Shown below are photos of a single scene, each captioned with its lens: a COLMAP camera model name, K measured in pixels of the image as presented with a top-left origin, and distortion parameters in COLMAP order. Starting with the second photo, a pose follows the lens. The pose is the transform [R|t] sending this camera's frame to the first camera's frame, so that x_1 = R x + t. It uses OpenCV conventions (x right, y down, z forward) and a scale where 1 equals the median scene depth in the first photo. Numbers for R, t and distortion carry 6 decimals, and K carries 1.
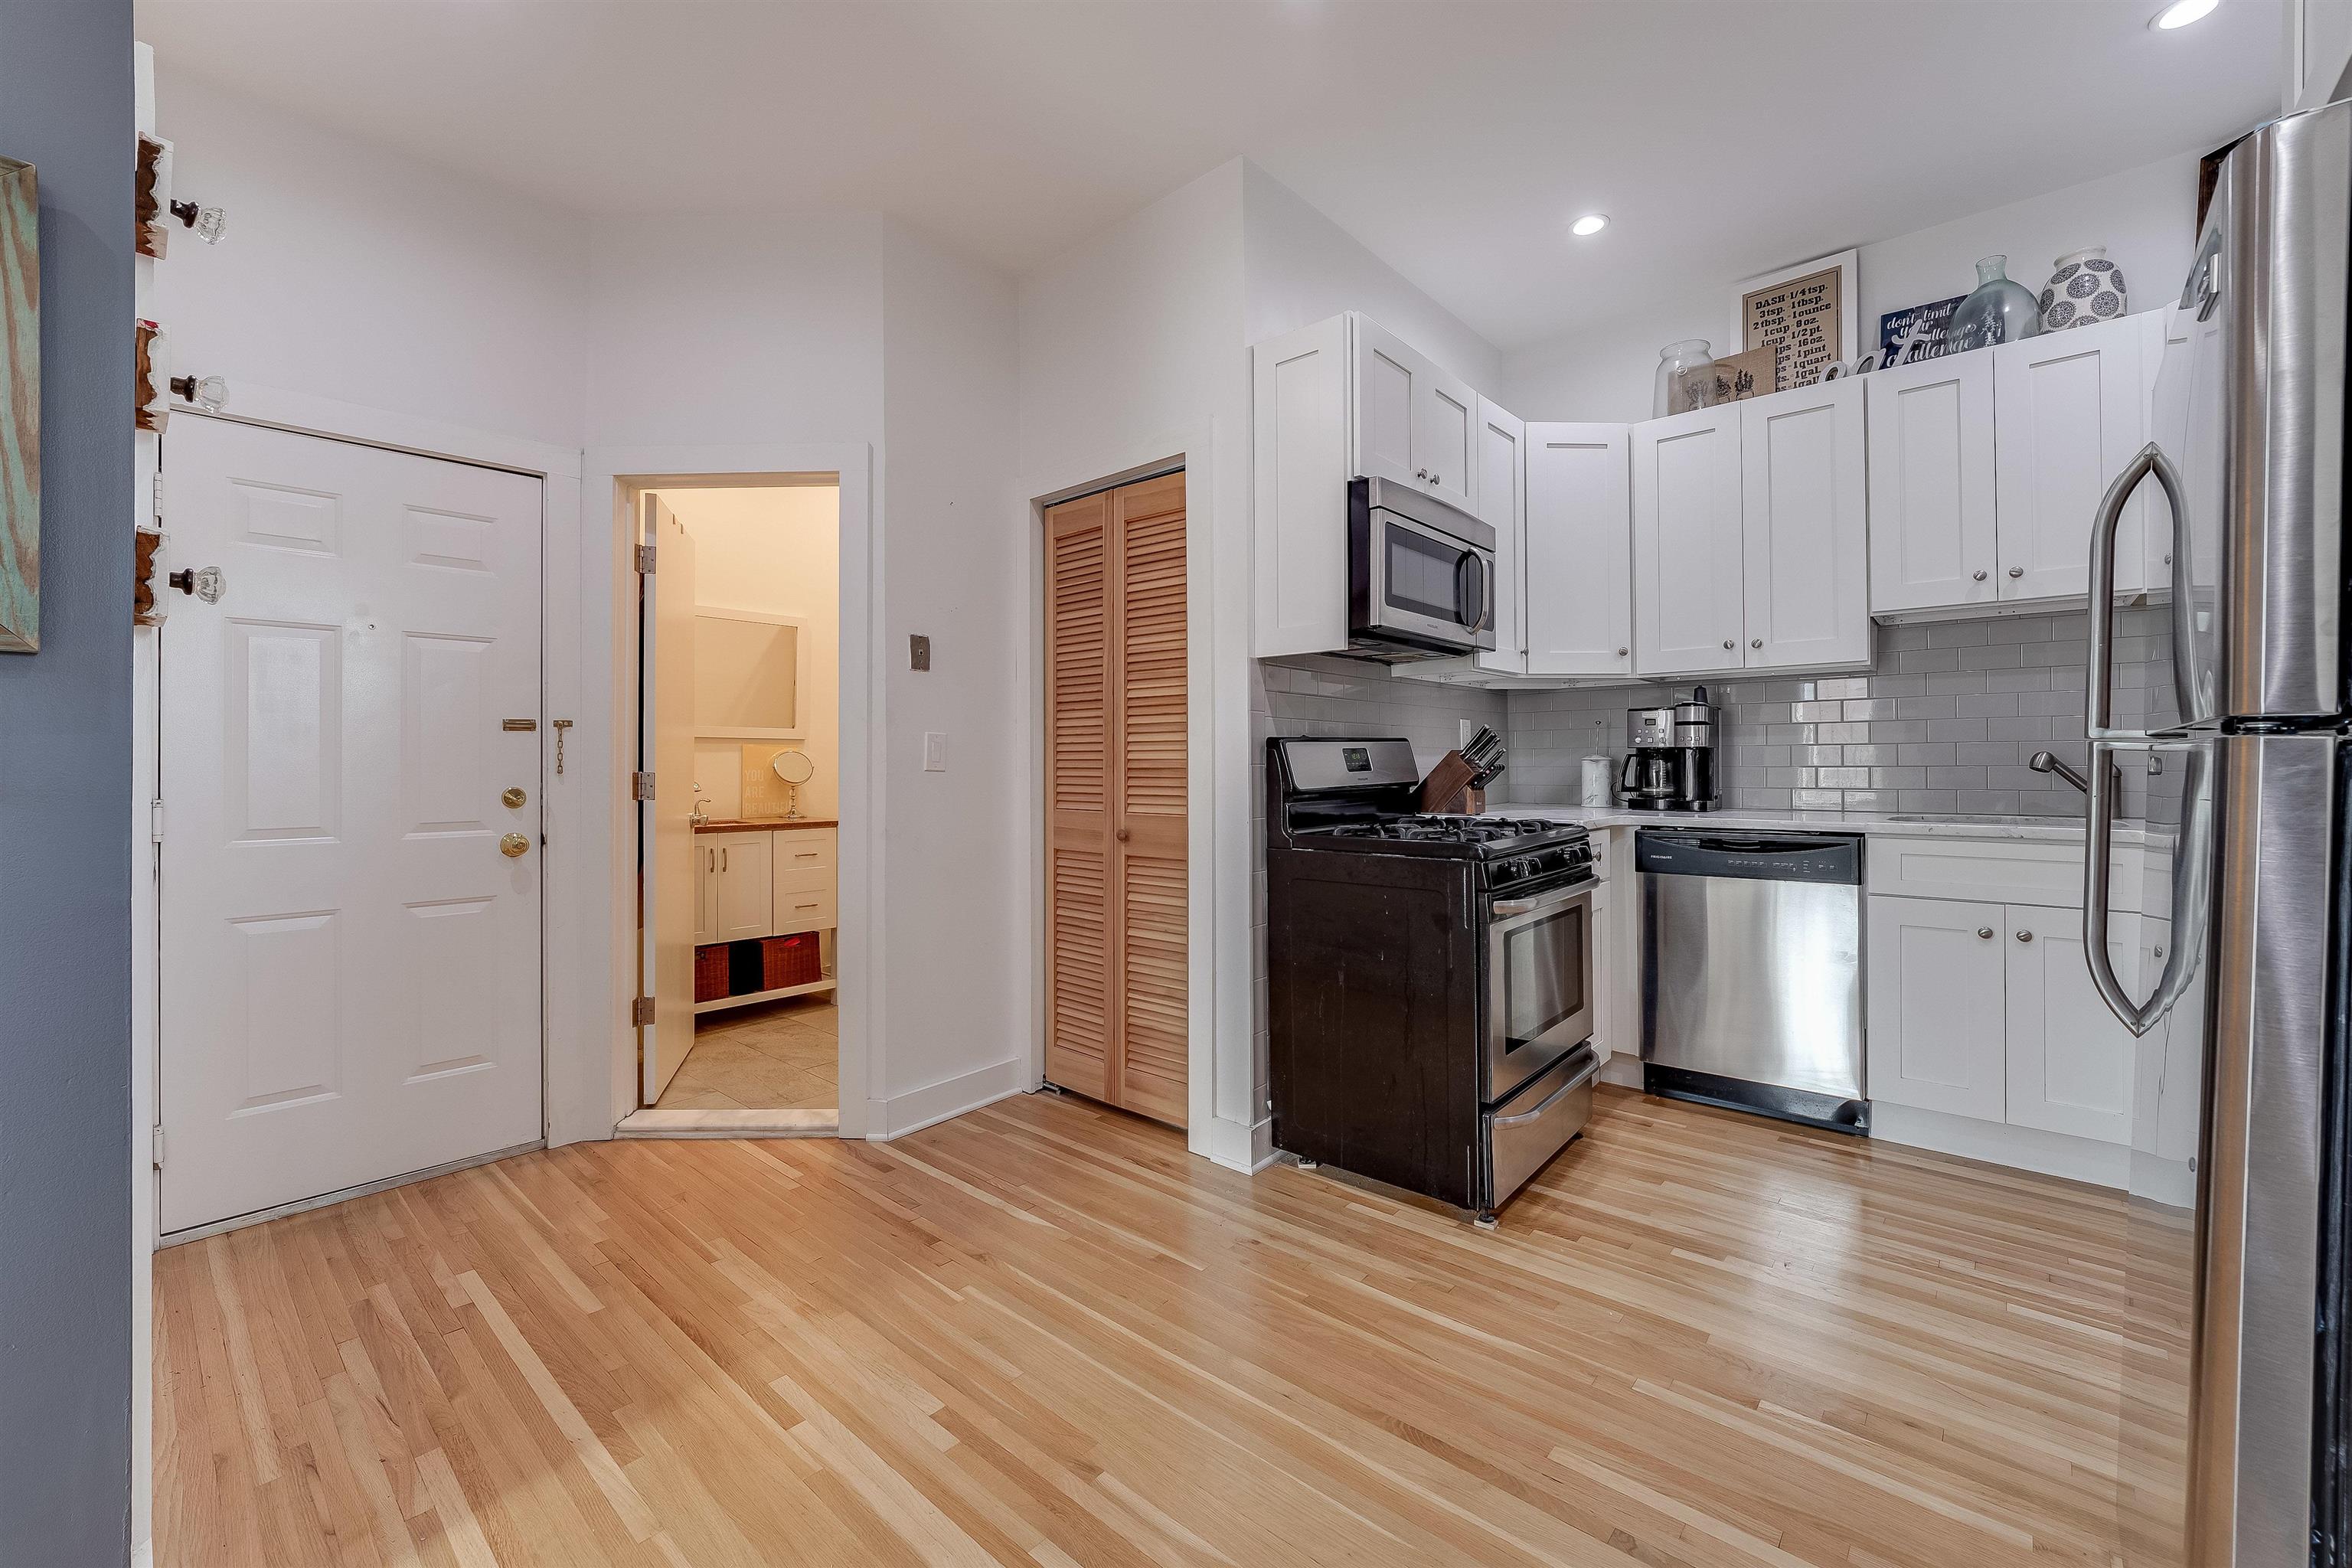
lens RADIAL K [[952.4, 0, 1168.4], [0, 952.4, 758.7], [0, 0, 1]] dist [-0.015558, 0.004046]
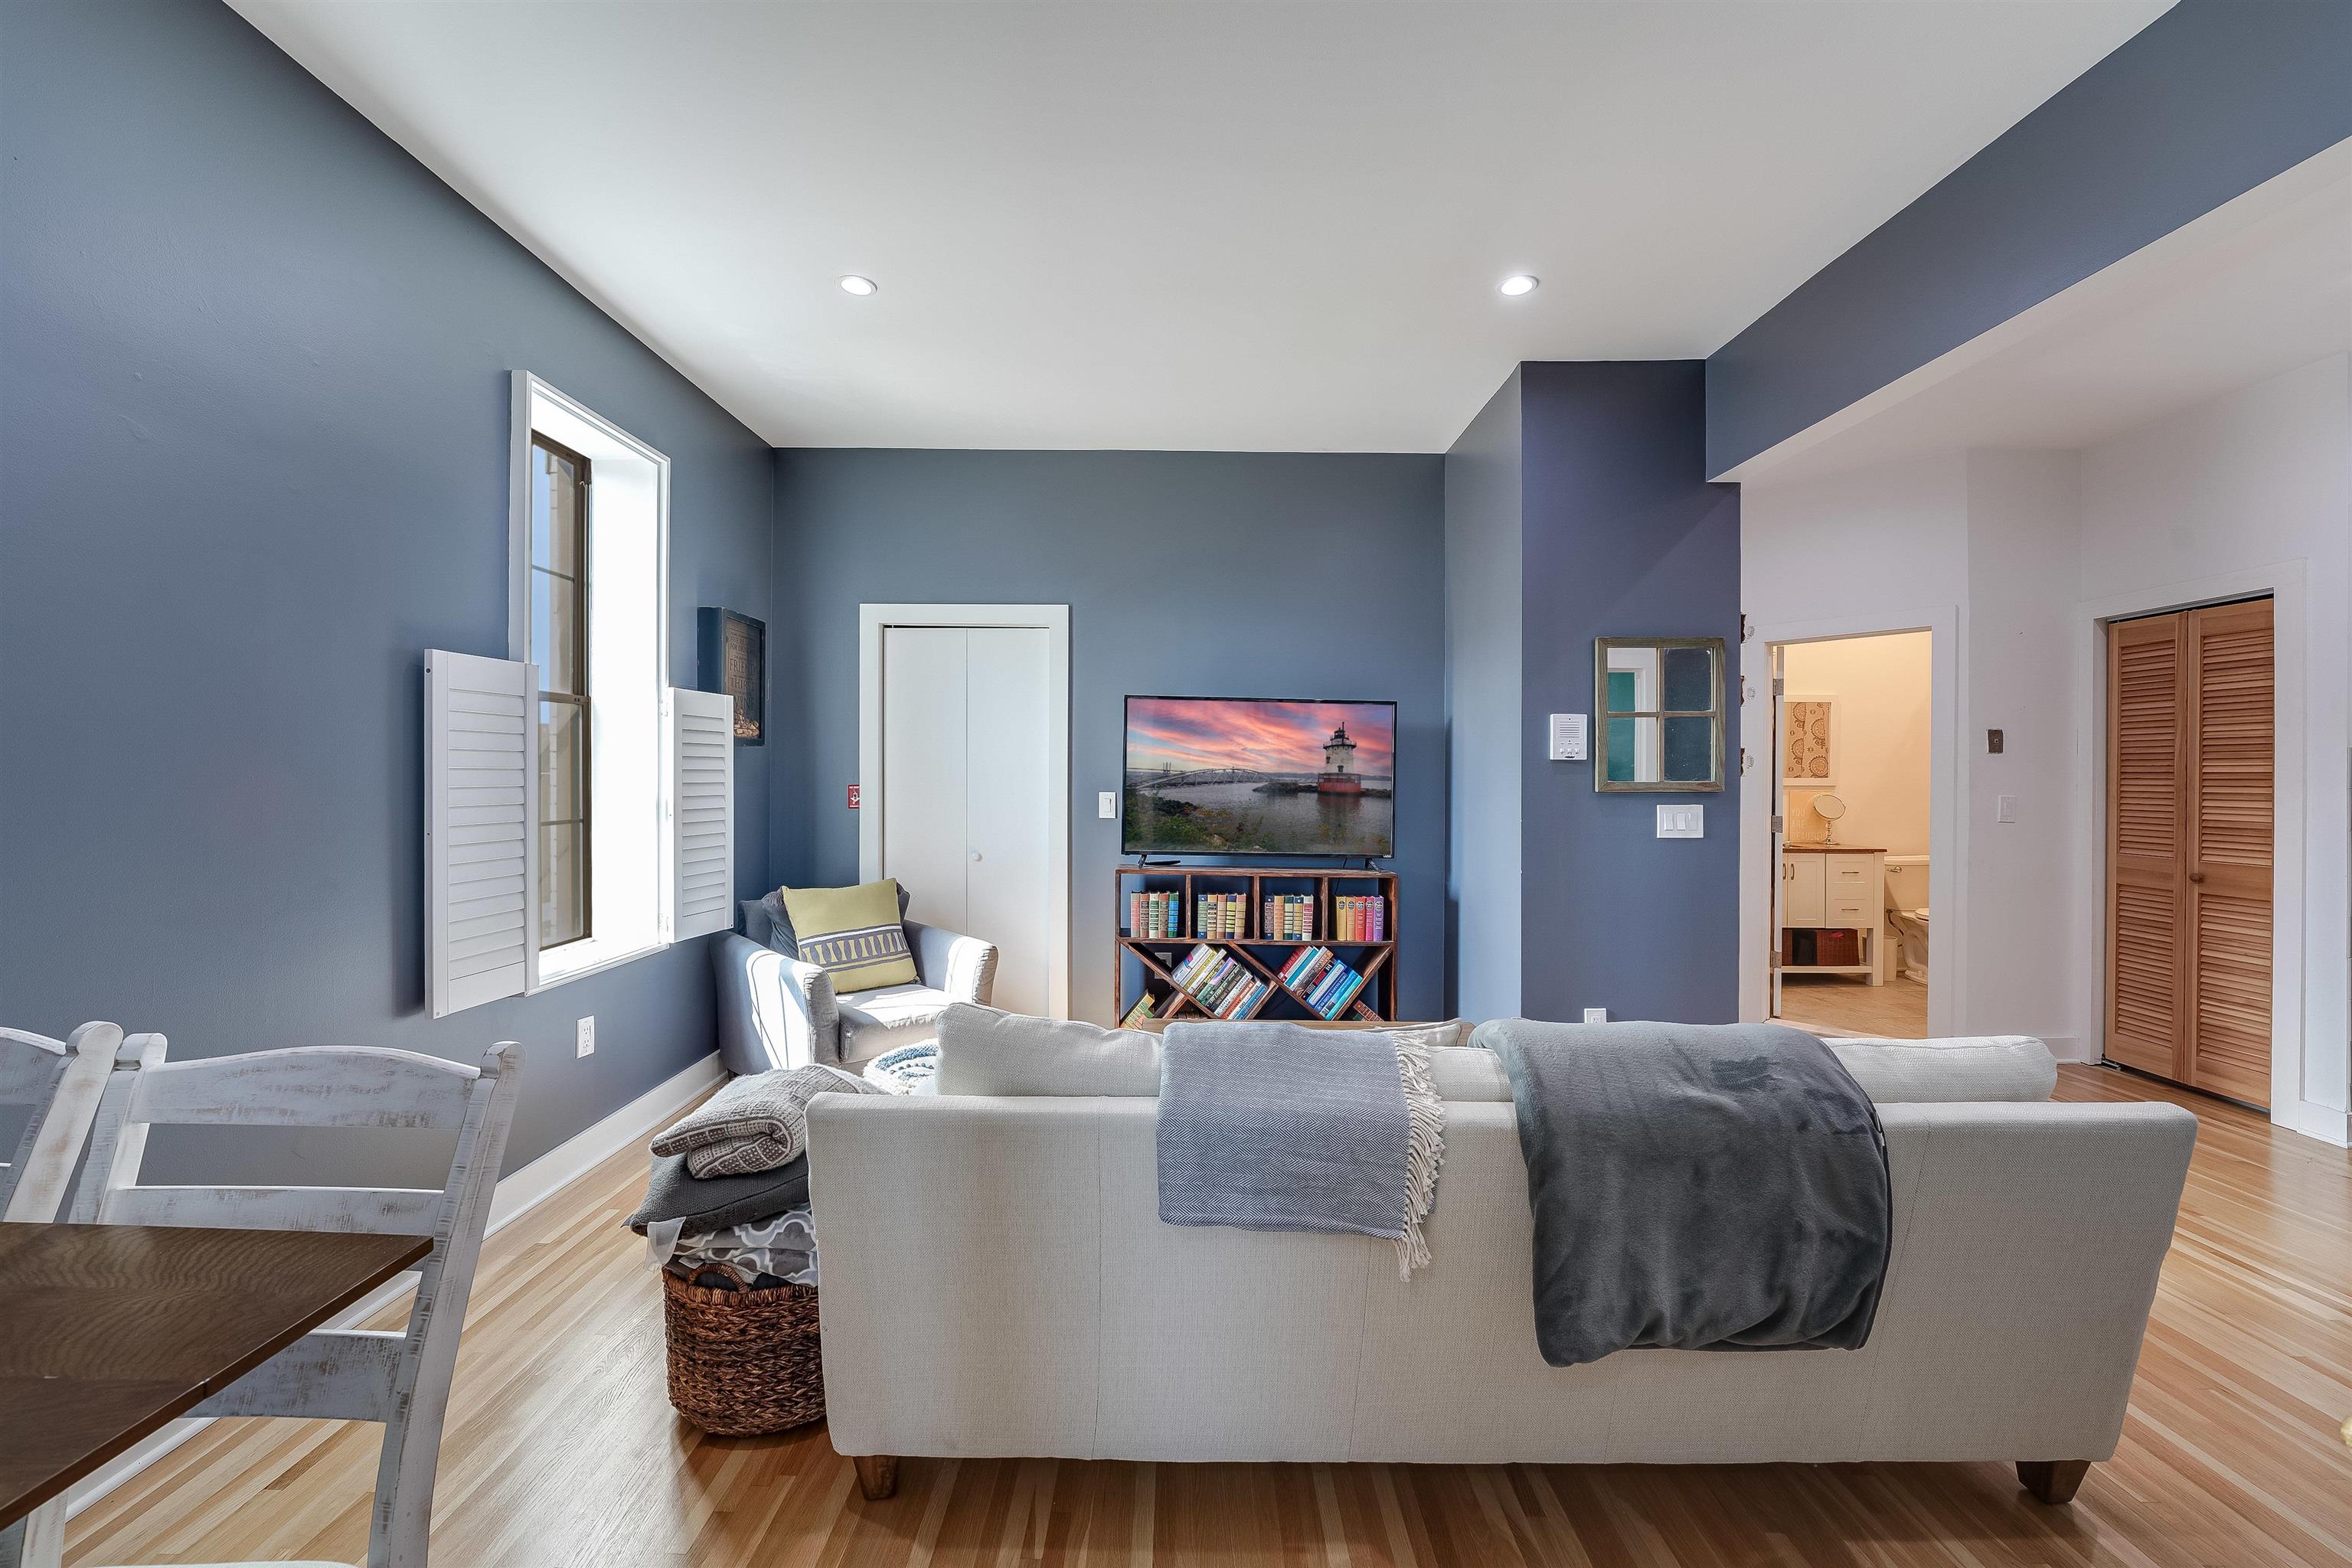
lens RADIAL K [[952.4, 0, 1169.2], [0, 952.4, 779.4], [0, 0, 1]] dist [-0.015558, 0.004046]
pose [[0.672344, 0.007577, -0.740200, -0.043689], [0.000392, 0.999944, 0.010592, -0.071999], [0.740239, -0.007411, 0.672303, -0.952912]]
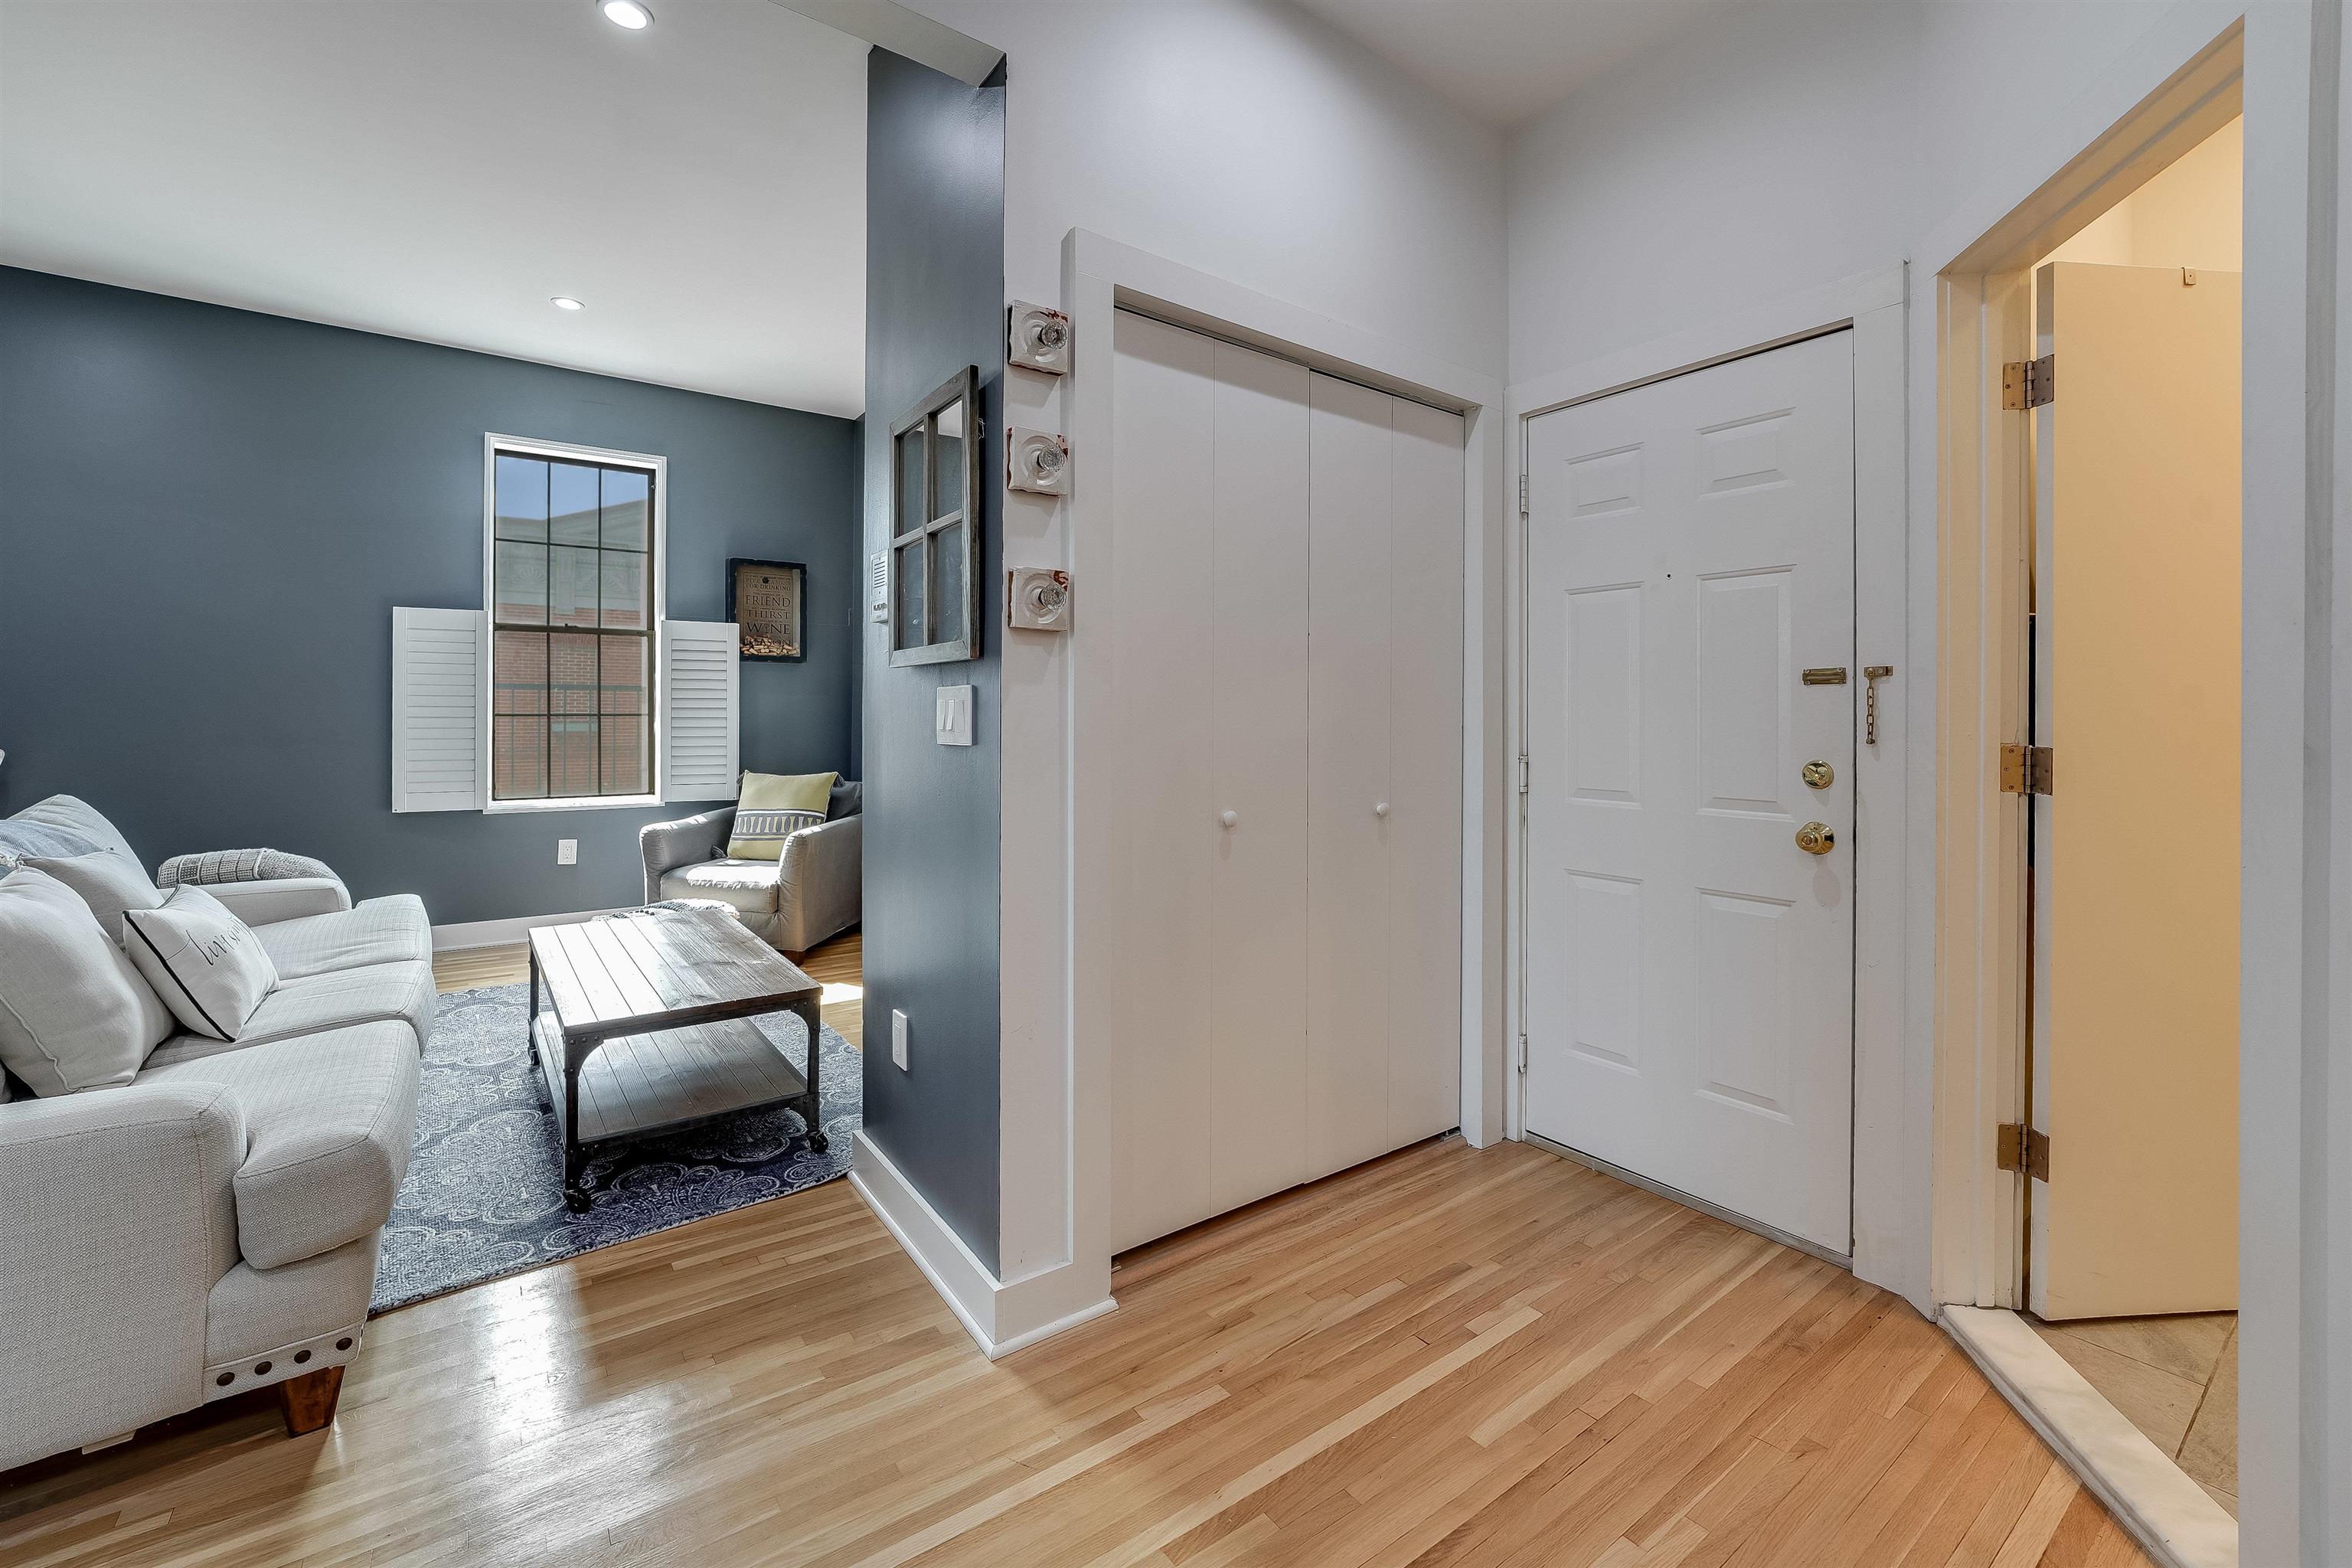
lens RADIAL K [[952.4, 0, 1133.7], [0, 952.4, 722.5], [0, 0, 1]] dist [-0.015558, 0.004046]
pose [[-0.199916, 0.004663, -0.979802, 0.126212], [-0.000690, 0.999988, 0.004900, -0.002497], [0.979813, 0.001656, -0.199911, 0.555861]]
